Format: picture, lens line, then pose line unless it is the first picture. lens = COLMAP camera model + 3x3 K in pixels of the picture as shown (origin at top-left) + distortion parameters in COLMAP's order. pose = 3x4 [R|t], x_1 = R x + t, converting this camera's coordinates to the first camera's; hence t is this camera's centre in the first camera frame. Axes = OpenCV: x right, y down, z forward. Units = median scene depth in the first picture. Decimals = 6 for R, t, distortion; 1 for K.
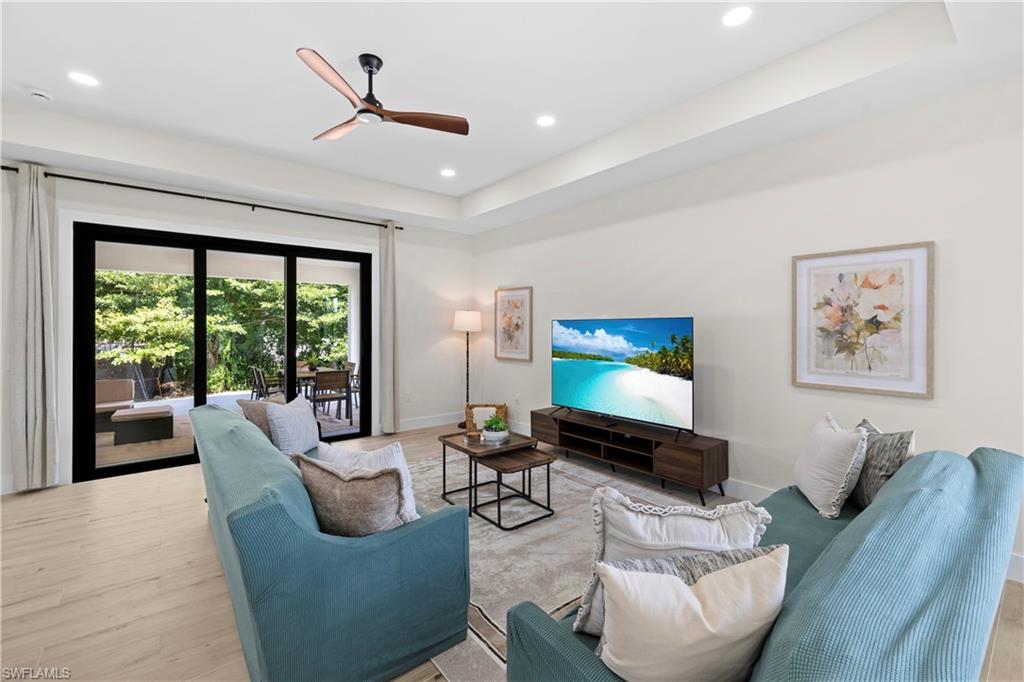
lens RADIAL K [[434.1, 0, 511.9], [0, 434.1, 326.2], [0, 0, 1]] dist [-0.001584, 0.002008]
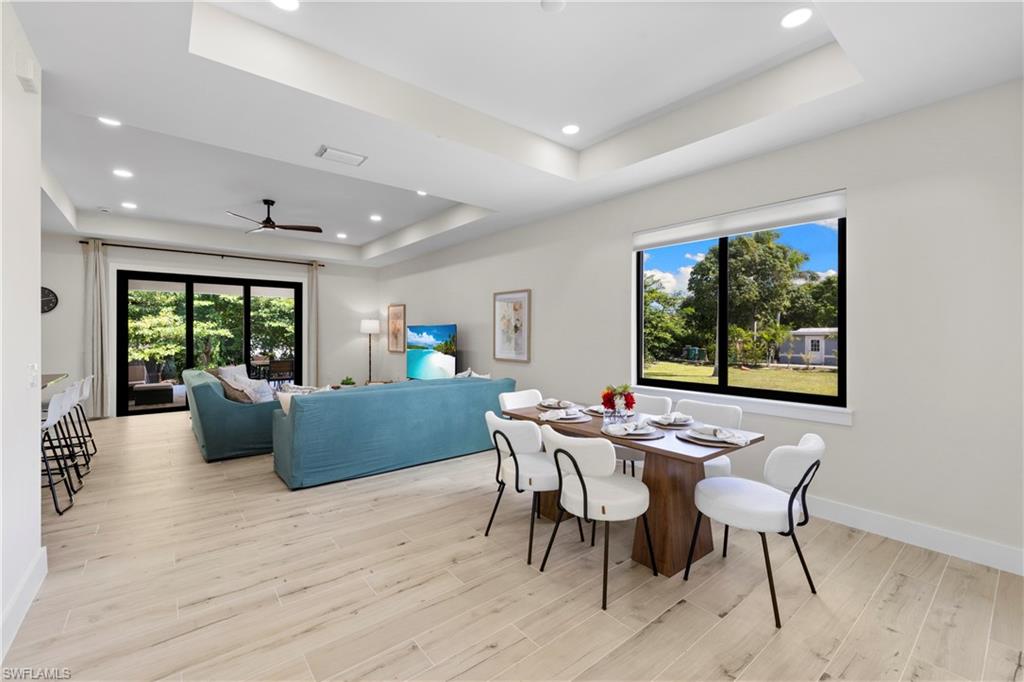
lens RADIAL K [[434.1, 0, 512.7], [0, 434.1, 335.3], [0, 0, 1]] dist [-0.001584, 0.002008]
pose [[0.999993, 0.002526, 0.002744, 0.488379], [-0.002541, 0.999983, 0.005328, 0.011279], [-0.002731, -0.005335, 0.999982, -0.631527]]
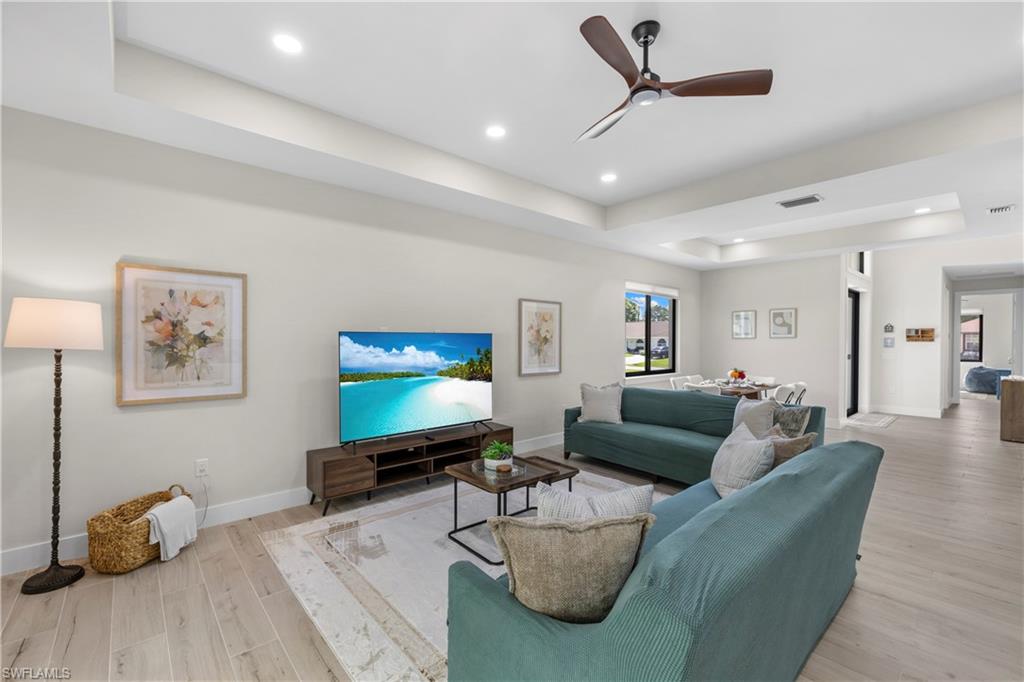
lens RADIAL K [[434.1, 0, 506.2], [0, 434.1, 346.7], [0, 0, 1]] dist [-0.001584, 0.002008]
pose [[-0.042531, -0.014445, 0.998991, -0.672983], [-0.003704, 0.999891, 0.014301, -0.000712], [-0.999088, -0.003092, -0.042579, 0.750306]]
